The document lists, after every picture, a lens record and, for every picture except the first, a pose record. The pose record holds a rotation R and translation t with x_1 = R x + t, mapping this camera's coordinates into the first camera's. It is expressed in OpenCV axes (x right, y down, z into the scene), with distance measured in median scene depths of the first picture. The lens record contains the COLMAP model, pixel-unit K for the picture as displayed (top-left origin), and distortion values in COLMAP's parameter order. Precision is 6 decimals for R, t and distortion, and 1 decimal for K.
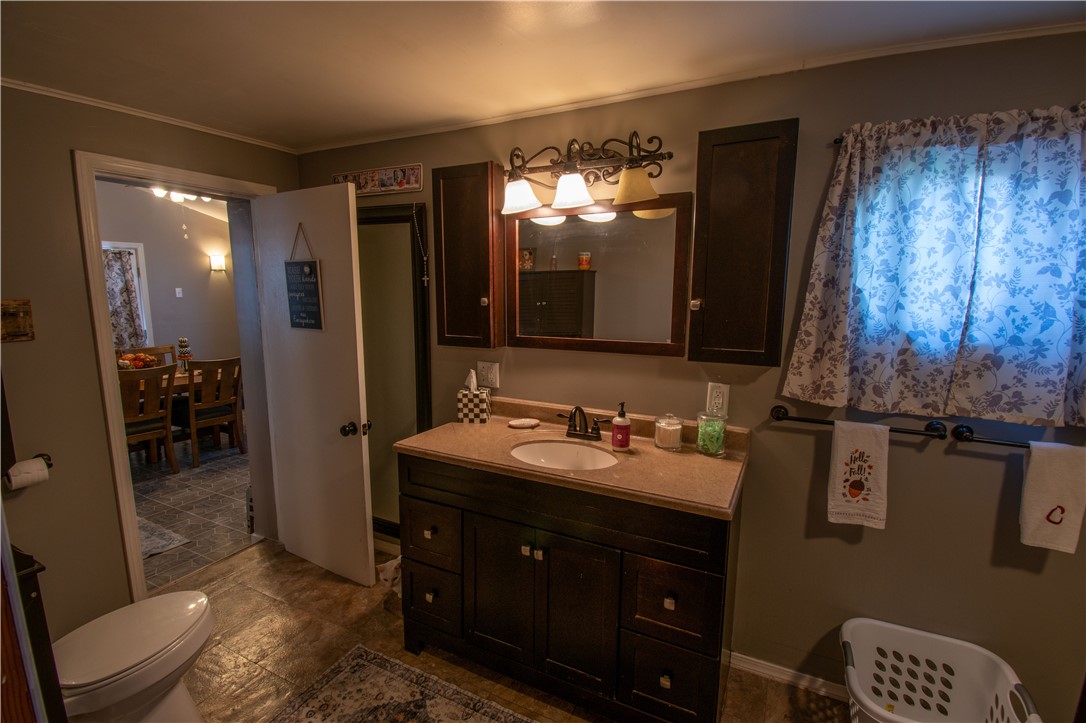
lens RADIAL K [[486.0, 0, 547.2], [0, 486.0, 366.0], [0, 0, 1]] dist [0.020016, -0.026769]
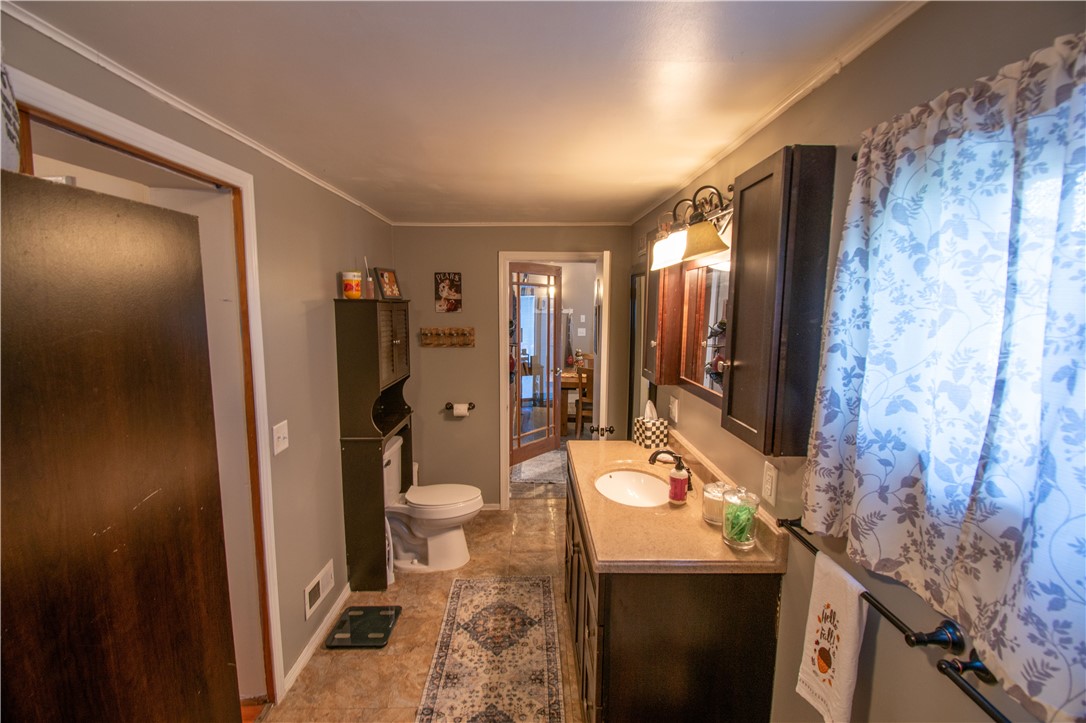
lens RADIAL K [[486.0, 0, 547.2], [0, 486.0, 366.0], [0, 0, 1]] dist [0.020016, -0.026769]
pose [[0.477124, 0.110984, -0.871800, 1.052629], [-0.139237, 0.989011, 0.049702, -0.141794], [0.867736, 0.097673, 0.487334, 0.313333]]
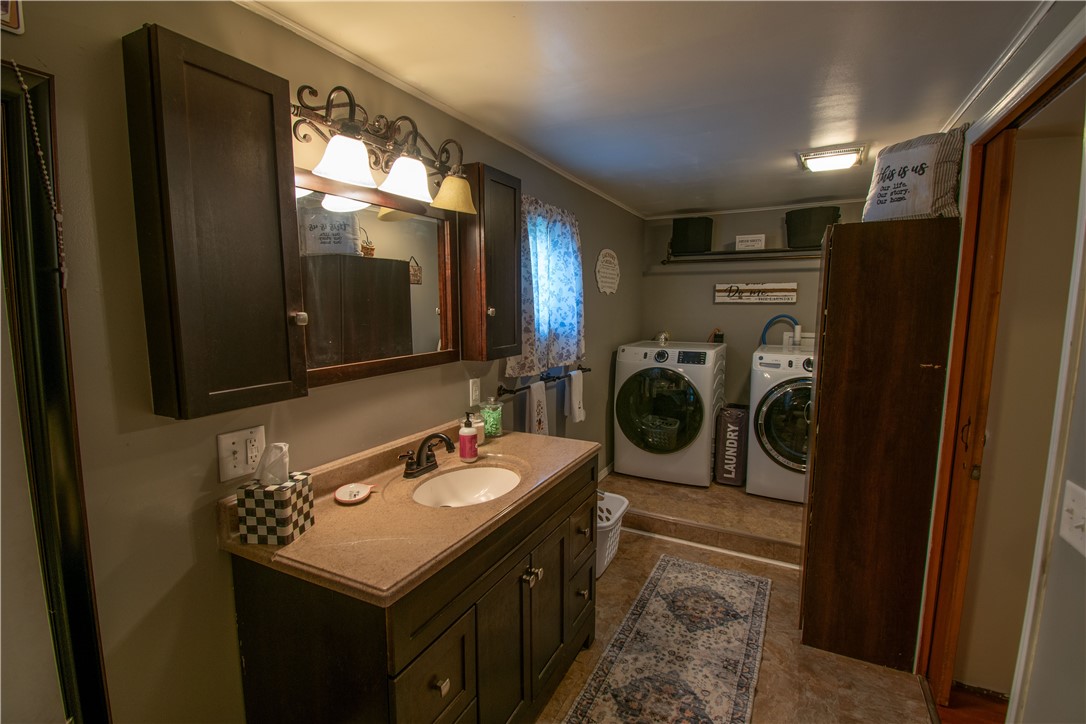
lens RADIAL K [[503.6, 0, 543.0], [0, 503.6, 362.0], [0, 0, 1]] dist [0.021127, -0.030293]
pose [[0.003304, -0.124286, 0.992241, -1.018687], [0.149907, 0.981096, 0.122391, -0.153833], [-0.988695, 0.148340, 0.021873, 0.977939]]
